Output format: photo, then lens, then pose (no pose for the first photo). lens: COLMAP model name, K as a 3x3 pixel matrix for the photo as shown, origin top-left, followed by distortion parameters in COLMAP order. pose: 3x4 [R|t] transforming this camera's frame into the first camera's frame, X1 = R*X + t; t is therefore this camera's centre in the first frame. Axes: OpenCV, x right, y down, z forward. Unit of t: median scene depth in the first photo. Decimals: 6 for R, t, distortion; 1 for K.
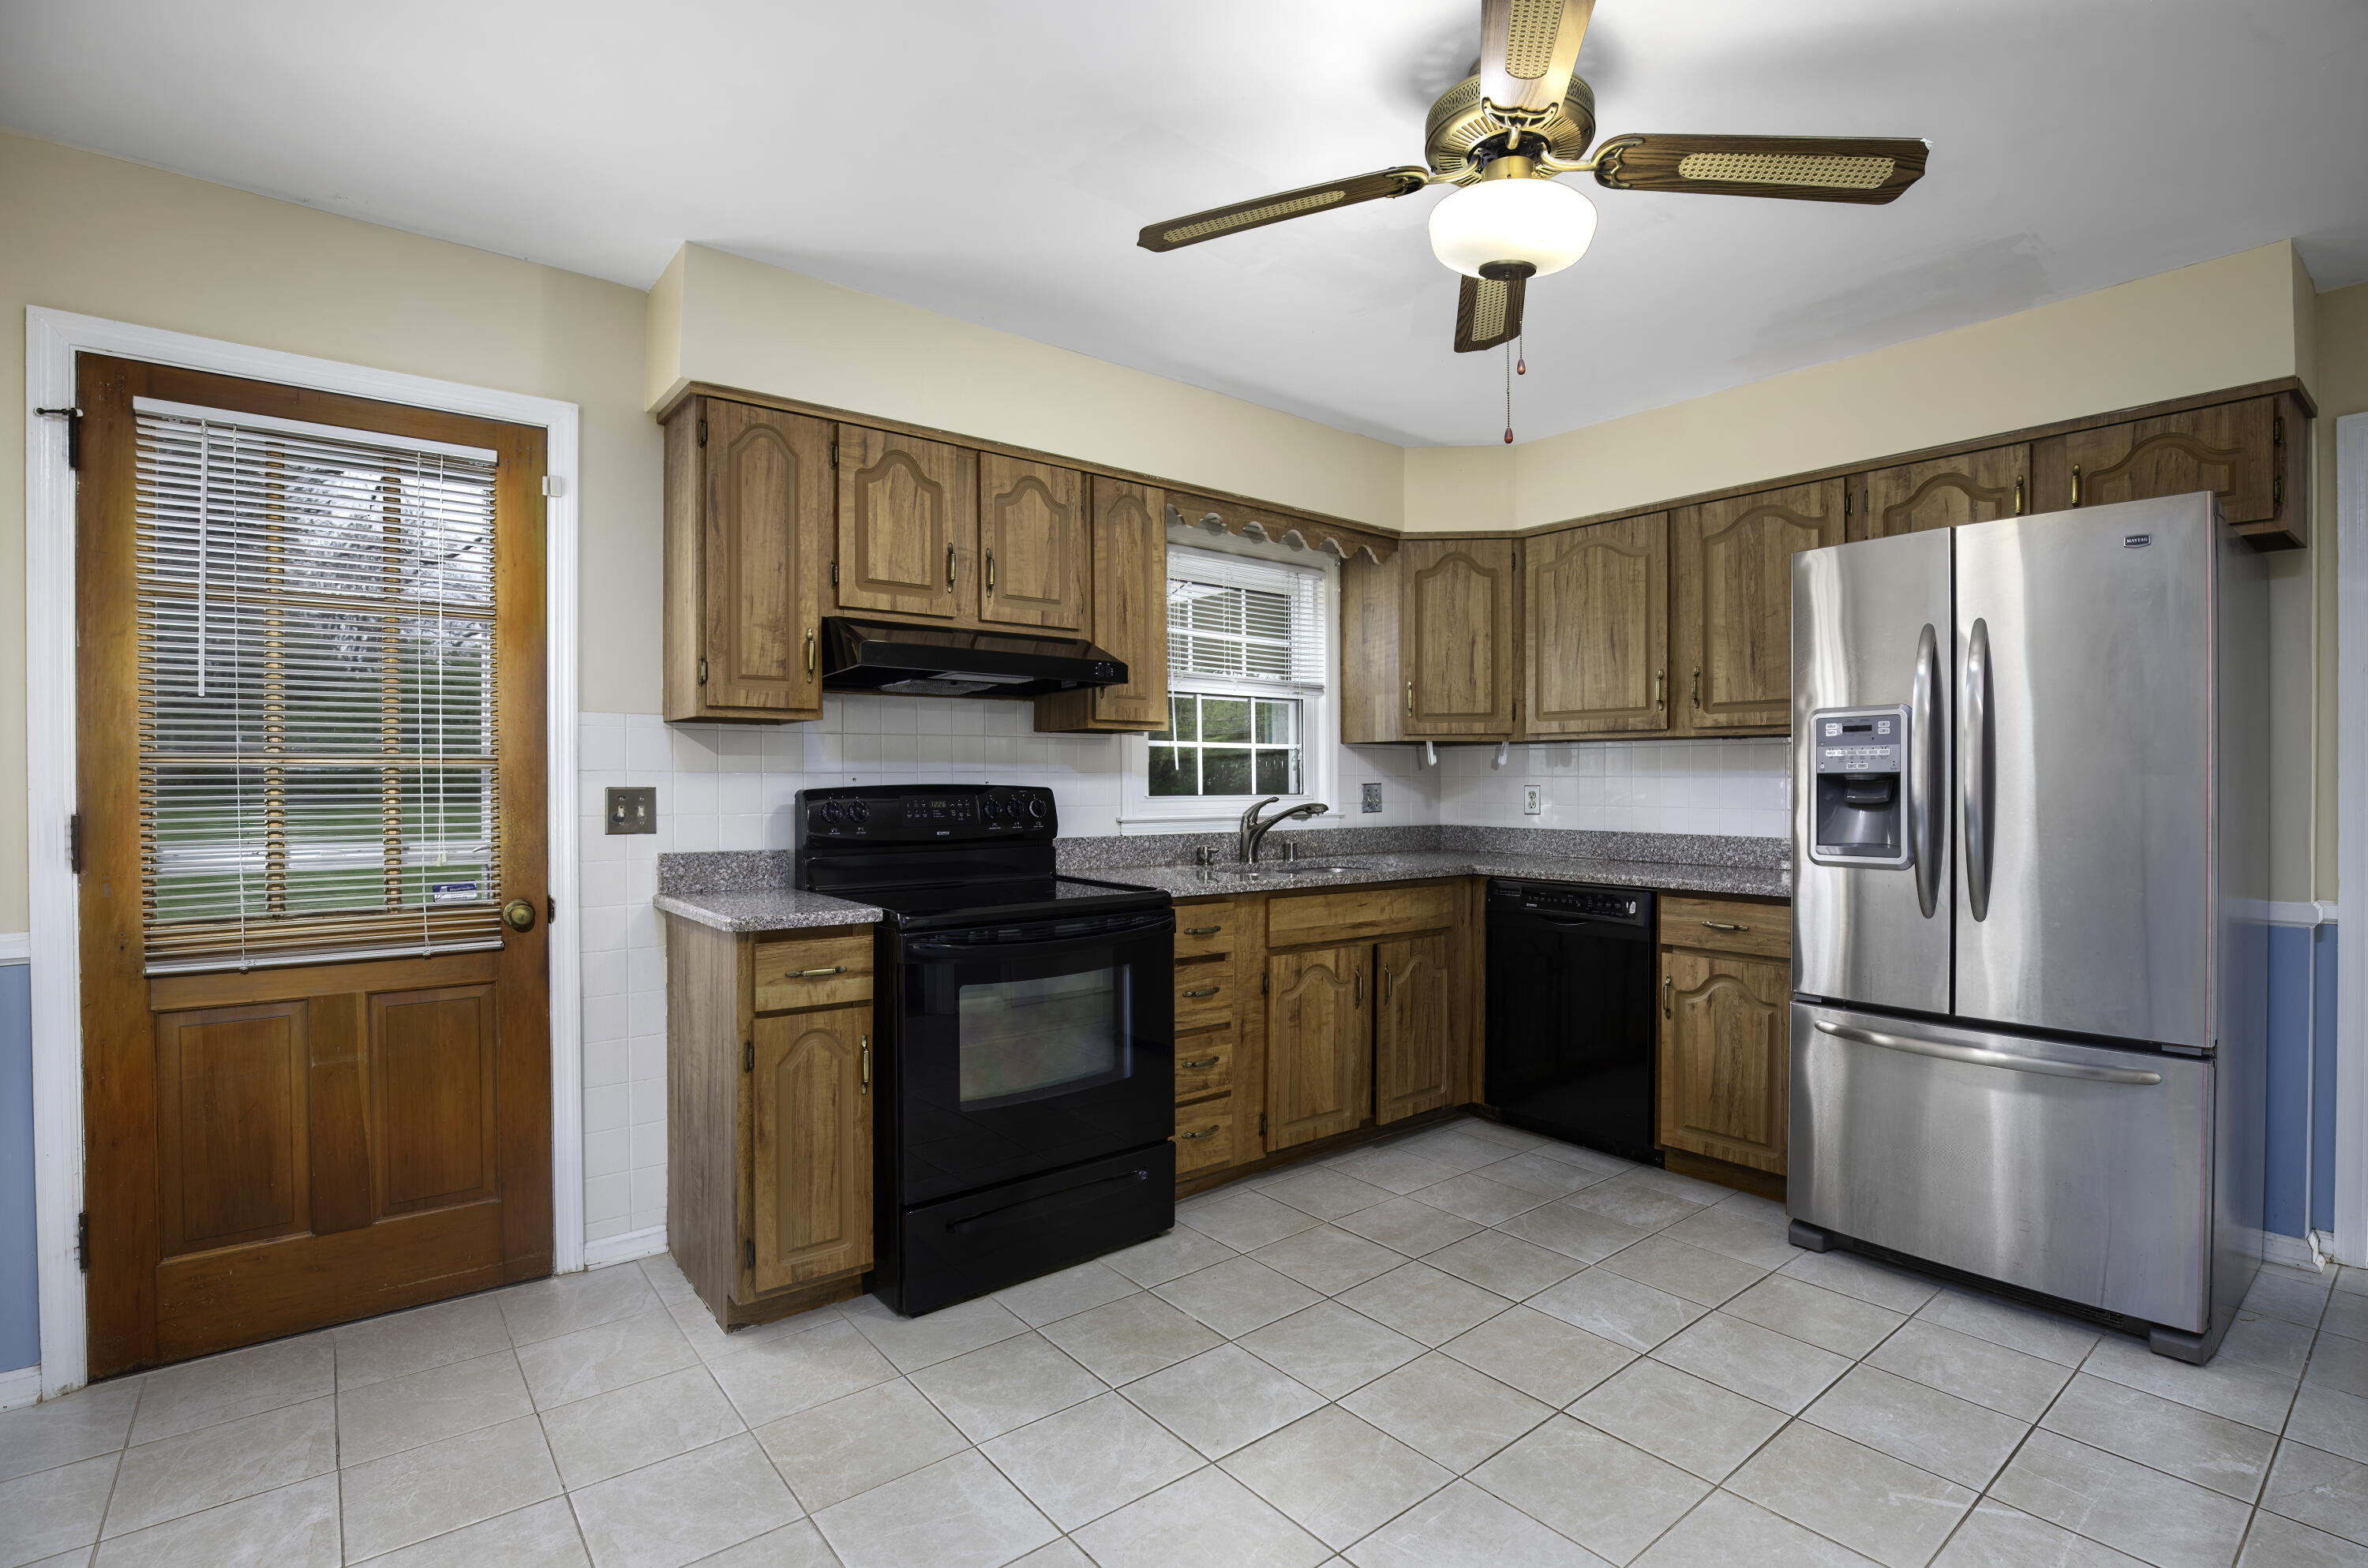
lens RADIAL K [[1120.9, 0, 1186.4], [0, 1120.9, 792.7], [0, 0, 1]] dist [-0.001451, -0.000109]
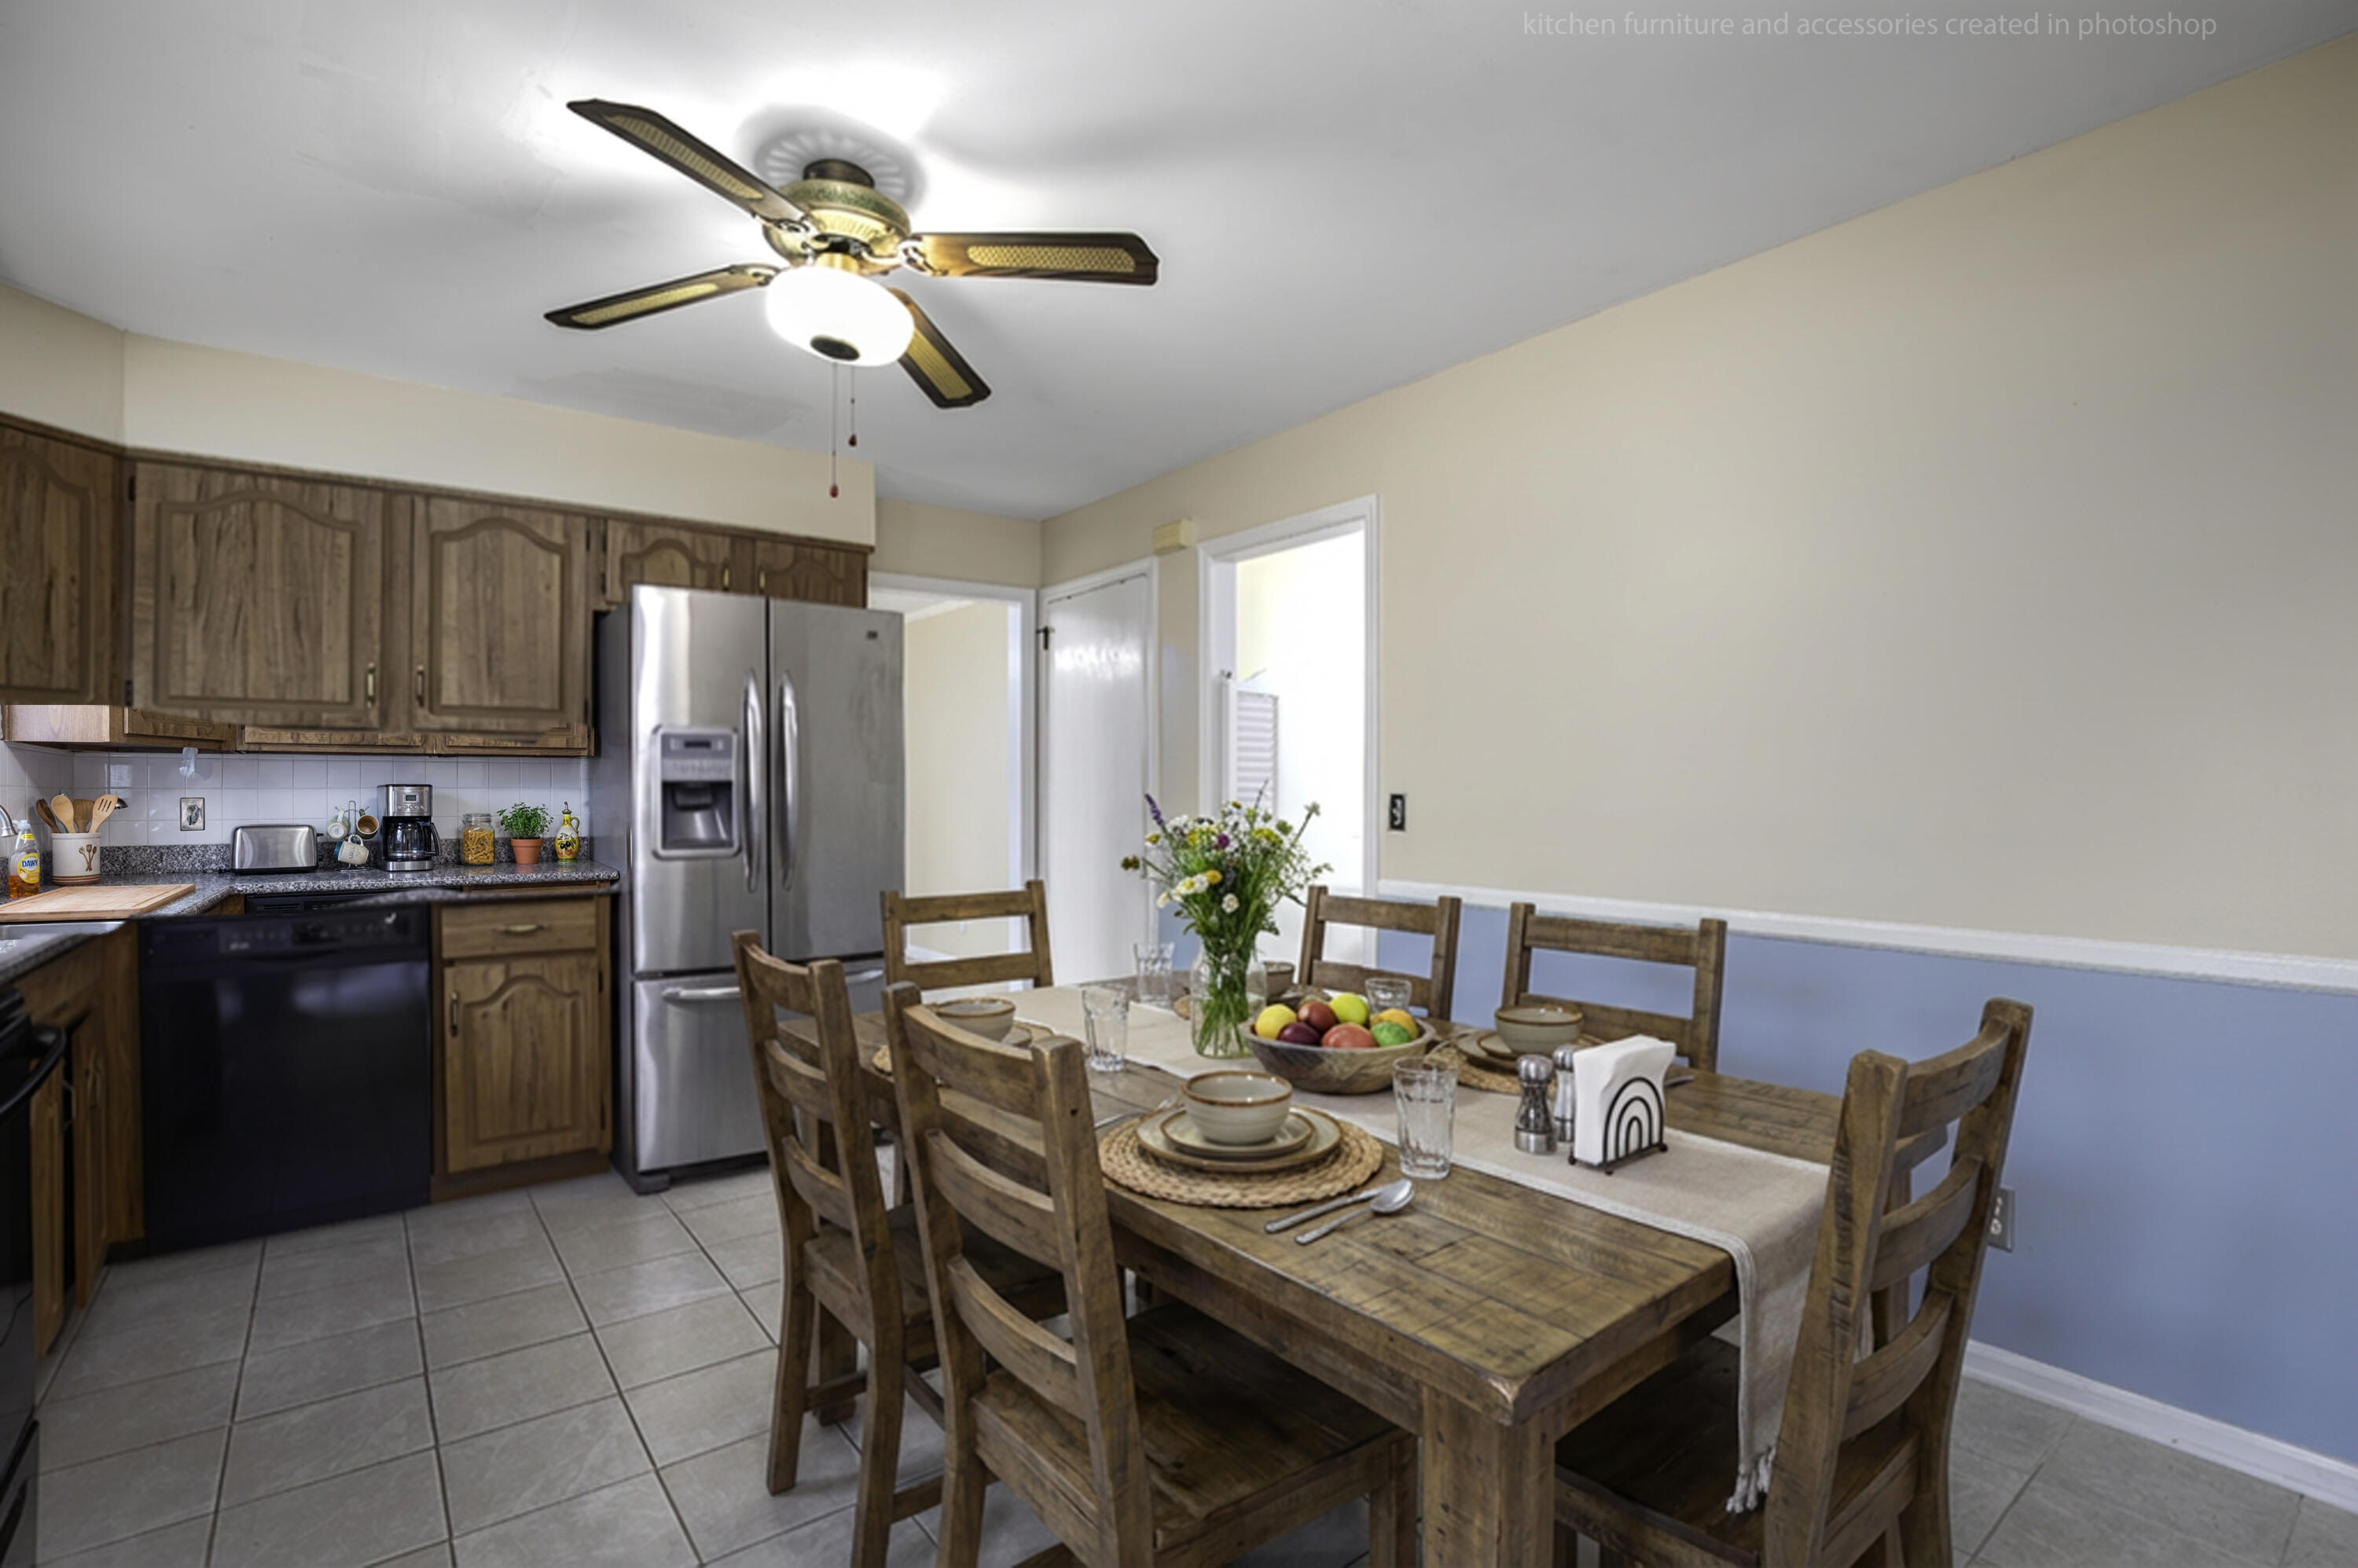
lens RADIAL K [[1134.3, 0, 1179.8], [0, 1134.3, 766.8], [0, 0, 1]] dist [0.001013, 0.000180]
pose [[0.052184, 0.010721, 0.998580, -0.501730], [0.006412, 0.999918, -0.011071, -0.012642], [-0.998617, 0.006981, 0.052111, 0.334136]]
